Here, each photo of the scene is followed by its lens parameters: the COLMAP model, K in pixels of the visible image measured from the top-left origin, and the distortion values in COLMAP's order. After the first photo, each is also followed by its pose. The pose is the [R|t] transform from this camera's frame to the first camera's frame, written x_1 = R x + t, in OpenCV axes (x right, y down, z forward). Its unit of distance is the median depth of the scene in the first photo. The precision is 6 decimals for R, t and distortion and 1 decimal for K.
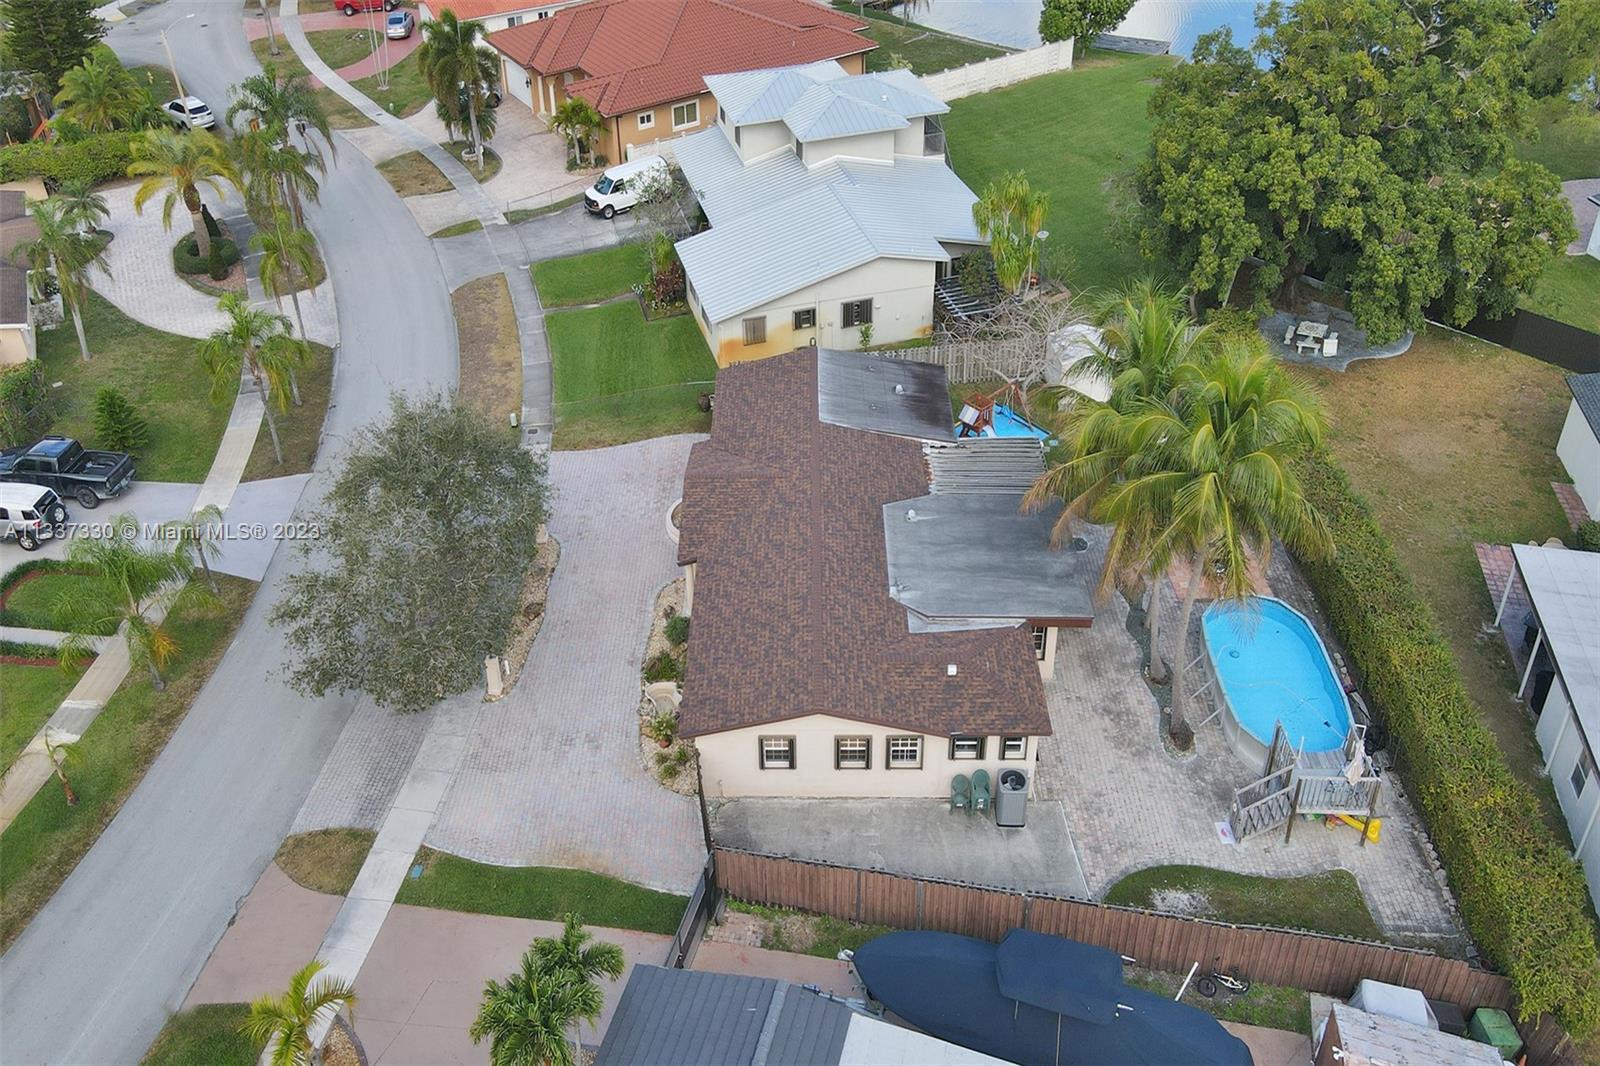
lens RADIAL K [[1169.6, 0, 753.2], [0, 1169.6, 496.5], [0, 0, 1]] dist [0.010520, 0.041545]
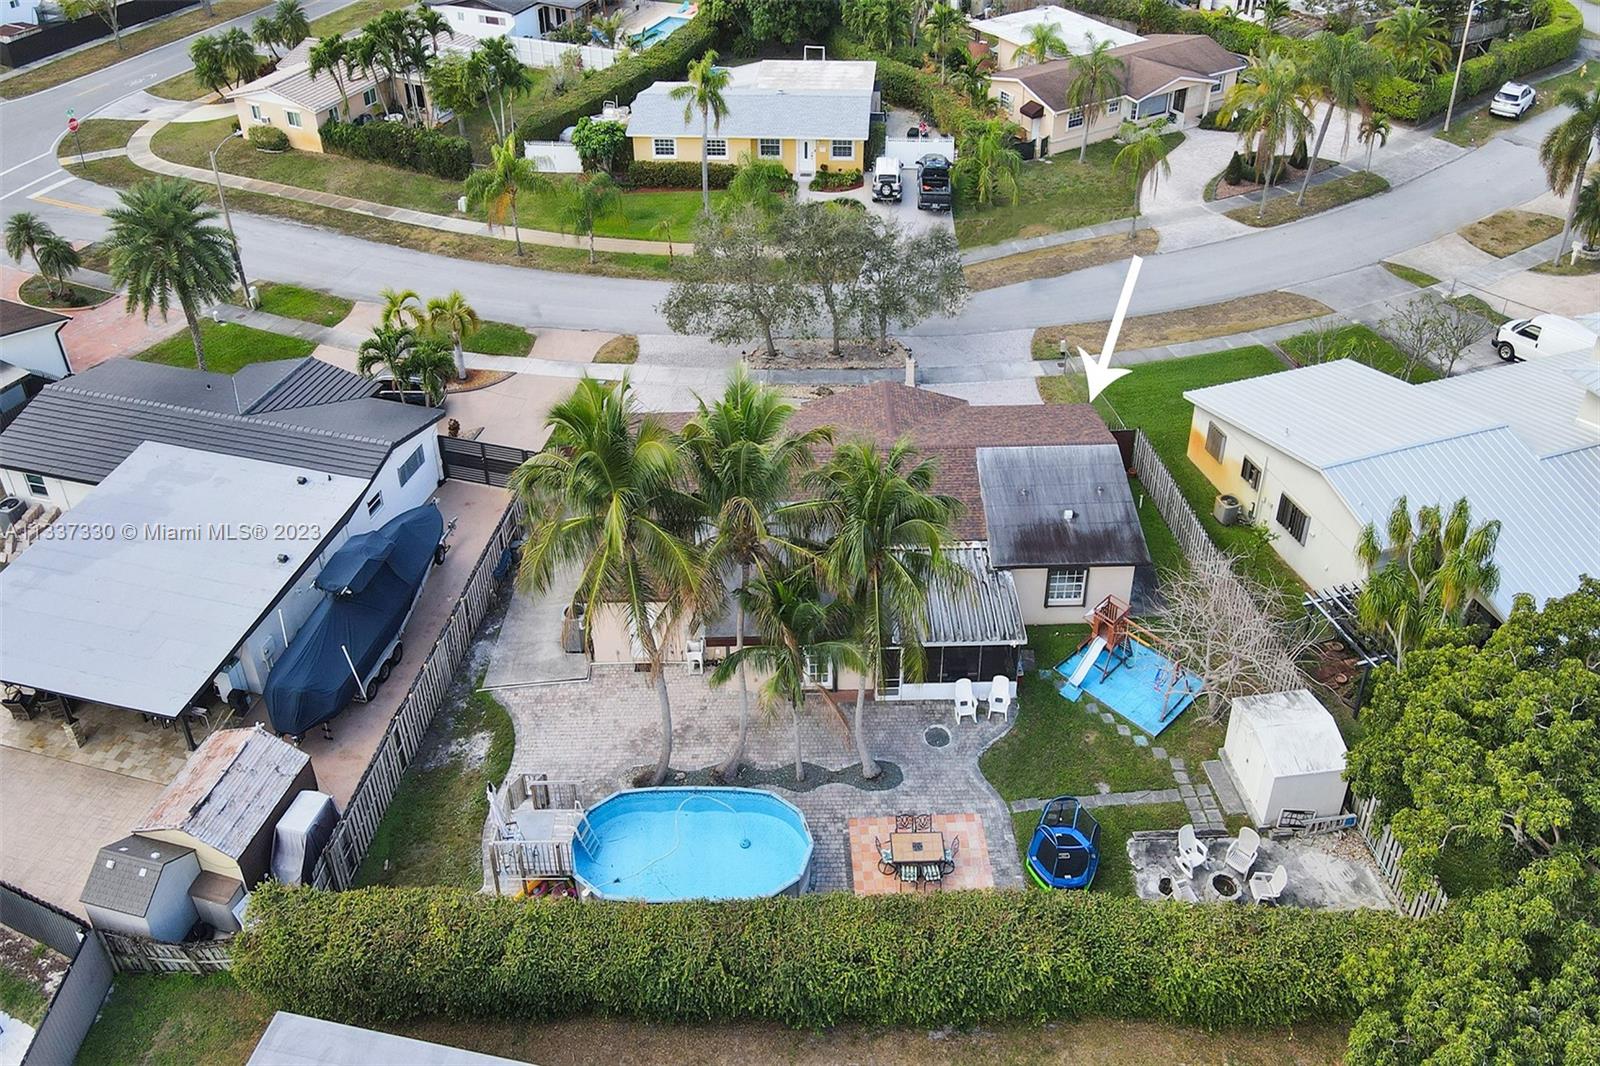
lens RADIAL K [[1100.5, 0, 802.1], [0, 1100.5, 479.4], [0, 0, 1]] dist [0.001755, 0.002125]
pose [[0.034869, 0.654270, -0.755457, 0.885933], [-0.606949, 0.614408, 0.504099, -0.493065], [0.793976, 0.440946, 0.418532, 0.582706]]
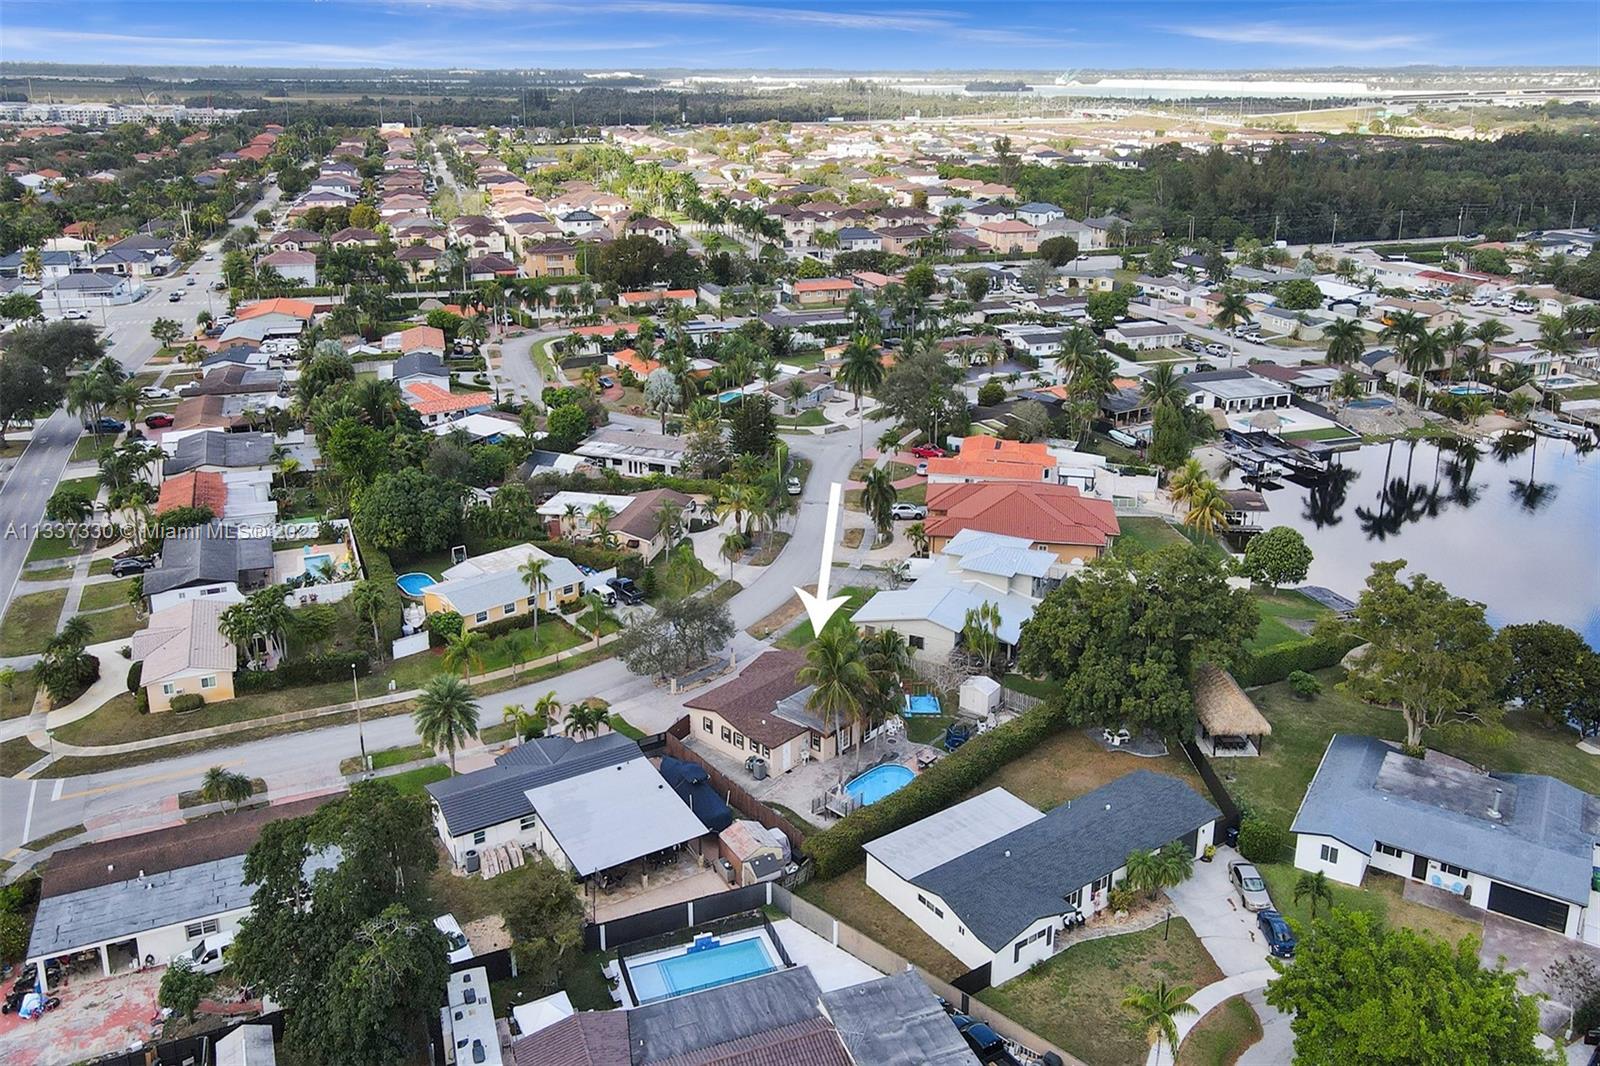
lens RADIAL K [[1169.6, 0, 753.2], [0, 1169.6, 496.5], [0, 0, 1]] dist [0.010520, 0.041545]
pose [[0.739216, 0.250352, -0.625207, 1.636580], [-0.436281, 0.885223, -0.161368, 0.121924], [0.513049, 0.392052, 0.763594, -1.290778]]
